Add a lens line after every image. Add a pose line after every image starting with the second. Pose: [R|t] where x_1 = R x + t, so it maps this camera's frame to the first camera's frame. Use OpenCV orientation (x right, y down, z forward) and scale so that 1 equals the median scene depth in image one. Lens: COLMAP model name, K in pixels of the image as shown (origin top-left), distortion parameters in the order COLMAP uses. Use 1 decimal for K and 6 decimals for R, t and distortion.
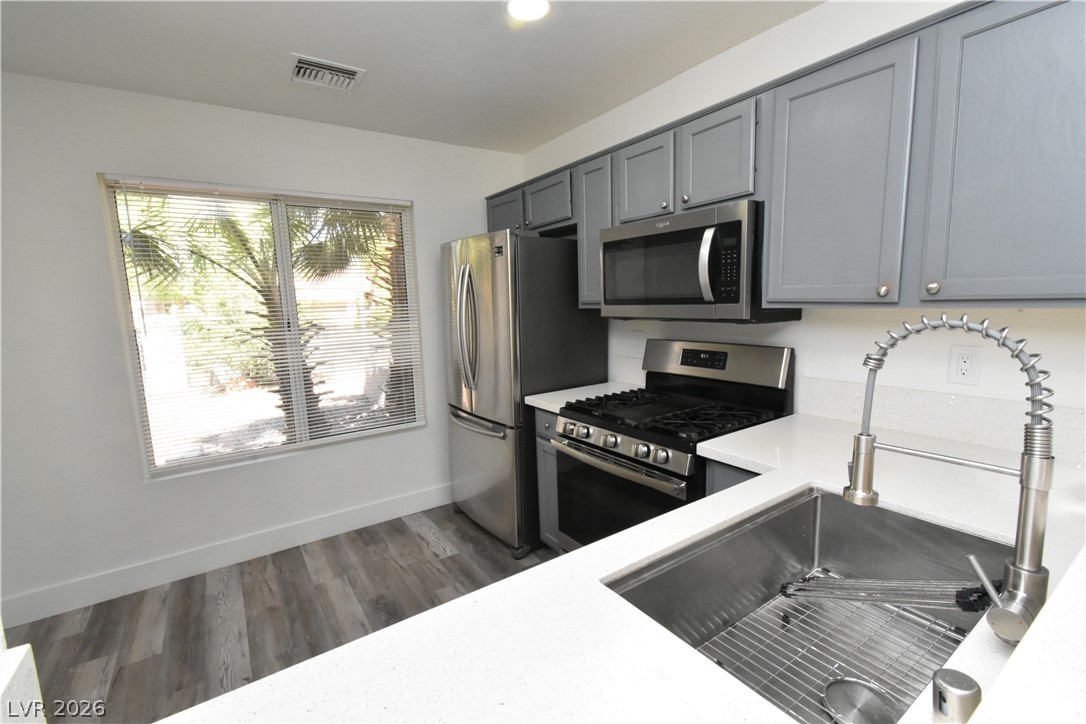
lens RADIAL K [[479.7, 0, 541.7], [0, 479.7, 365.8], [0, 0, 1]] dist [0.008049, -0.004571]
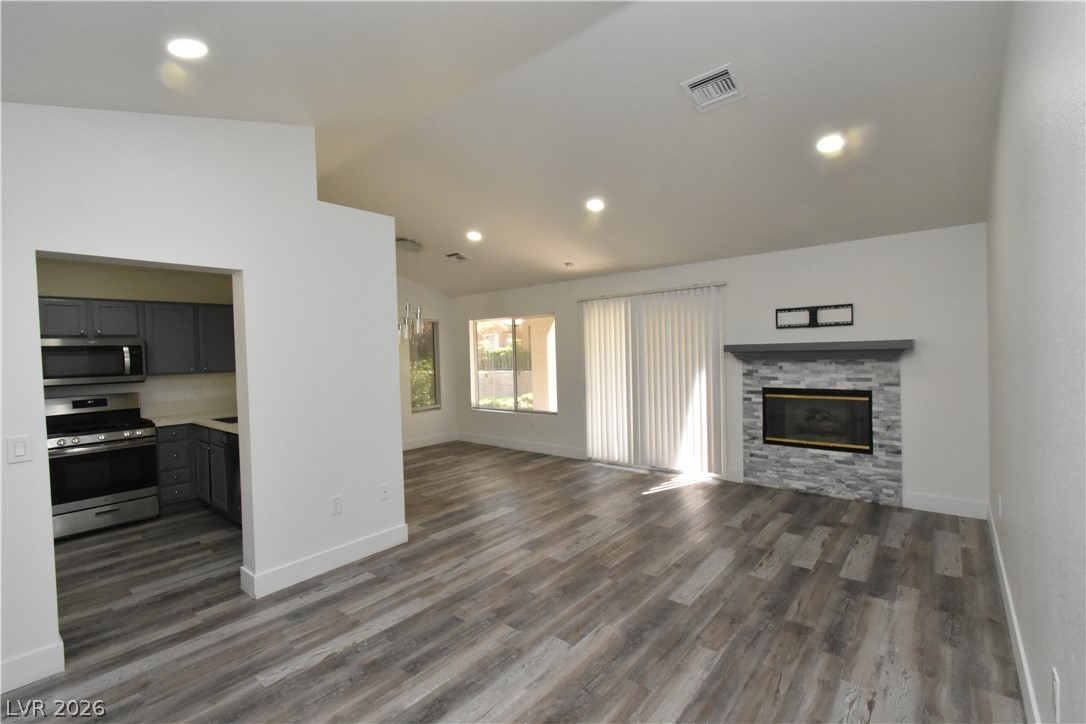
lens RADIAL K [[479.7, 0, 539.5], [0, 479.7, 361.8], [0, 0, 1]] dist [0.008049, -0.004571]
pose [[-0.269055, 0.020515, 0.962906, -2.540845], [0.175172, 0.984140, 0.027979, 0.104202], [-0.947061, 0.176202, -0.268381, -0.377231]]
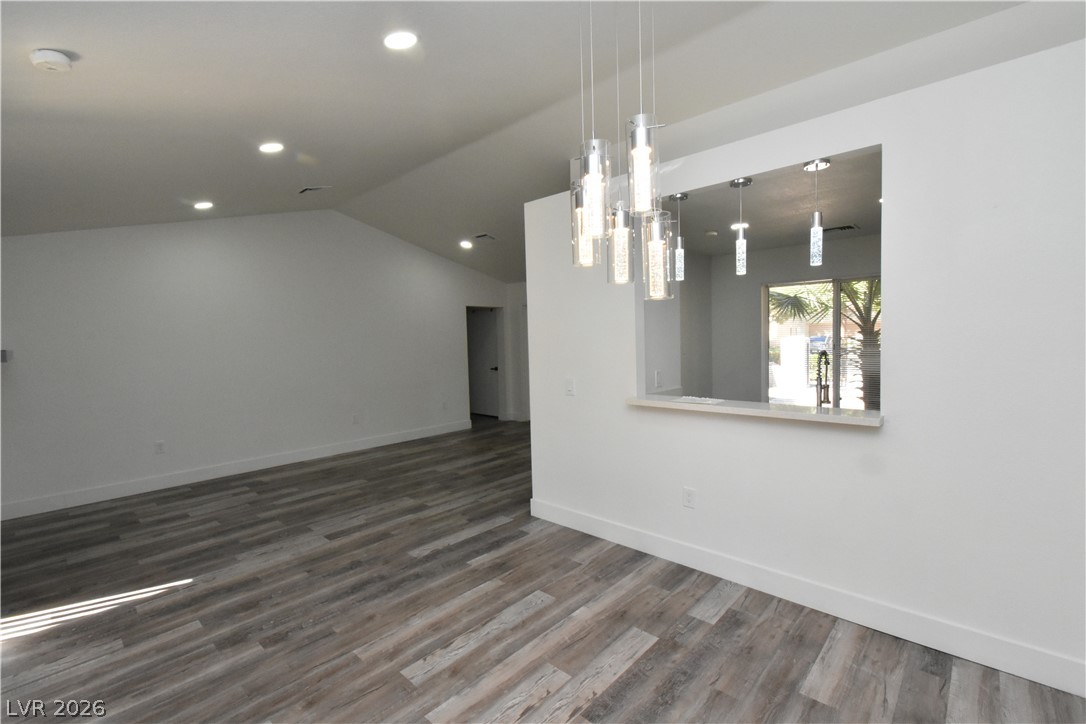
lens RADIAL K [[479.7, 0, 540.7], [0, 479.7, 366.6], [0, 0, 1]] dist [0.008049, -0.004571]
pose [[0.221510, 0.087062, -0.971264, 1.512101], [-0.120866, 0.990778, 0.061246, 0.023051], [0.967639, 0.103826, 0.229990, -0.770180]]
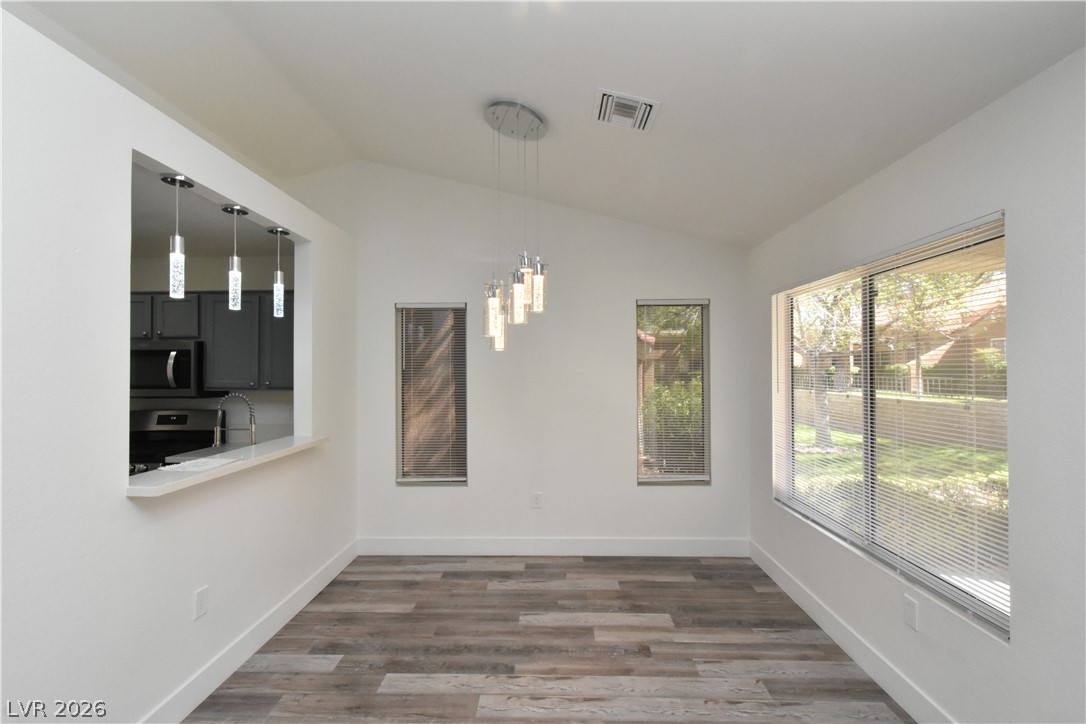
lens RADIAL K [[479.7, 0, 542.3], [0, 479.7, 363.6], [0, 0, 1]] dist [0.008049, -0.004571]
pose [[0.584514, 0.041454, 0.810324, -0.347378], [0.100140, 0.987373, -0.122745, 0.152004], [-0.805180, 0.152892, 0.572982, -1.276521]]
